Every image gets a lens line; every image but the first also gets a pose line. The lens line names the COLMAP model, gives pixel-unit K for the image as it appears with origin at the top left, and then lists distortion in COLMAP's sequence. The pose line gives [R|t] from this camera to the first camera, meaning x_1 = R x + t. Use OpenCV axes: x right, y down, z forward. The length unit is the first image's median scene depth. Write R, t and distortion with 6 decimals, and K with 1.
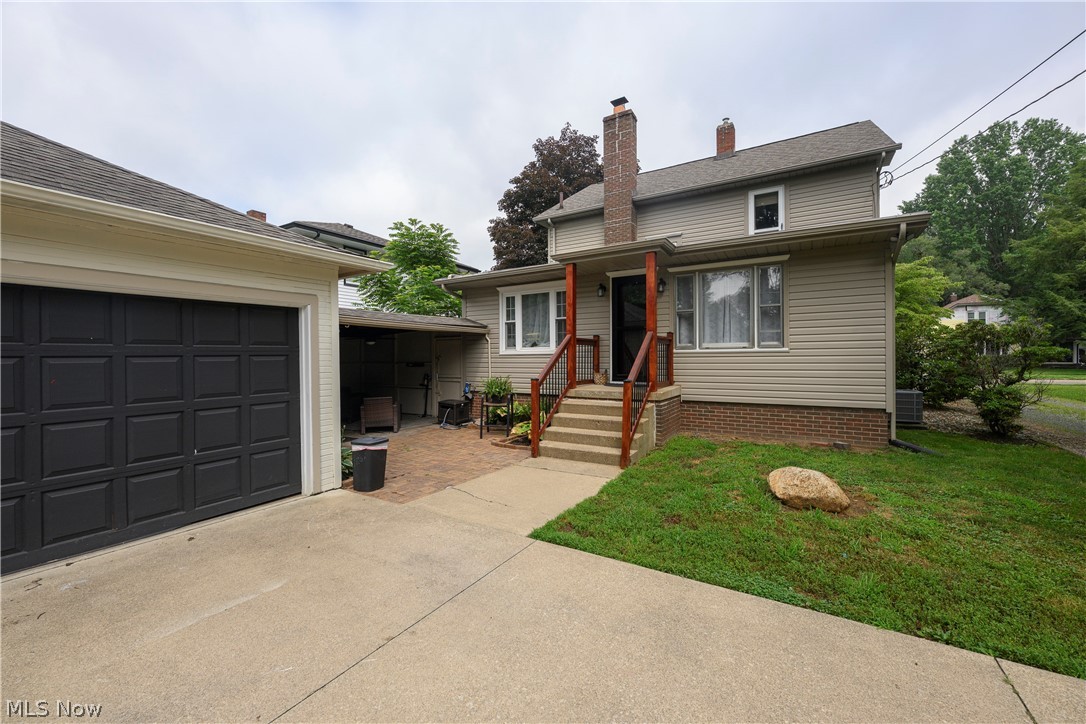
lens RADIAL K [[432.1, 0, 535.6], [0, 432.1, 360.0], [0, 0, 1]] dist [-0.001417, 0.000623]
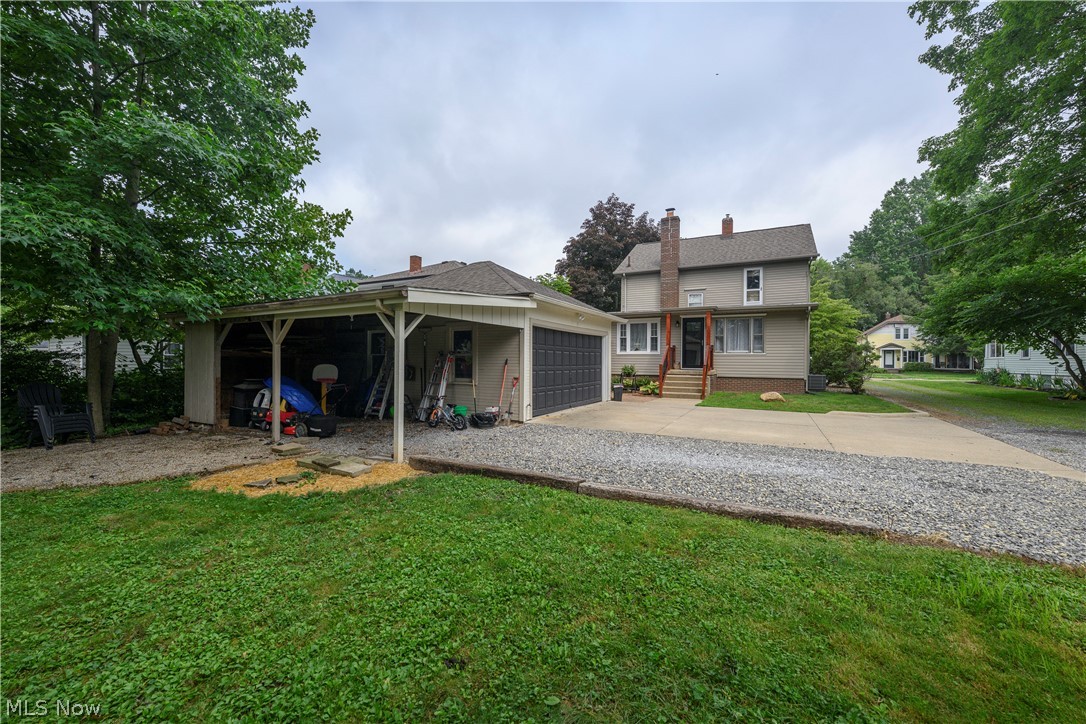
lens RADIAL K [[432.1, 0, 536.7], [0, 432.1, 360.9], [0, 0, 1]] dist [-0.001417, 0.000623]
pose [[0.998127, 0.015323, 0.059229, -0.518508], [-0.015071, 0.999875, -0.004694, 0.028461], [-0.059294, 0.003793, 0.998233, -0.827806]]
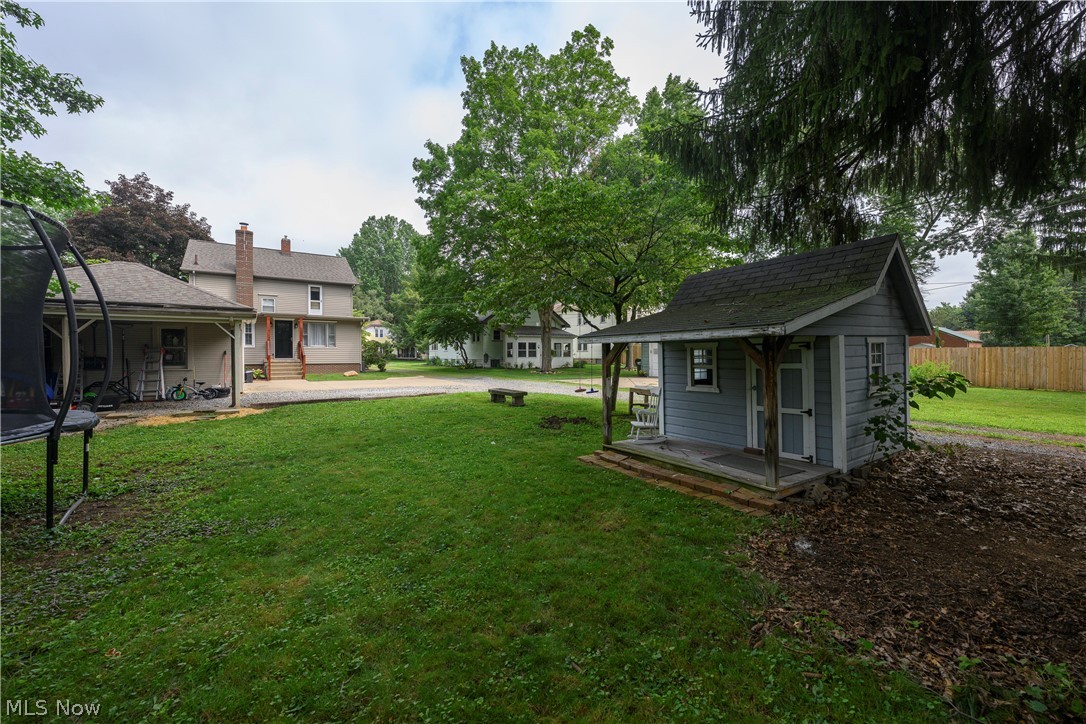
lens RADIAL K [[432.1, 0, 546.3], [0, 432.1, 355.2], [0, 0, 1]] dist [-0.001417, 0.000623]
pose [[0.397050, 0.006193, 0.917776, -1.313521], [0.004809, 0.999949, -0.008828, 0.049845], [-0.917785, 0.007918, 0.397000, -1.314433]]
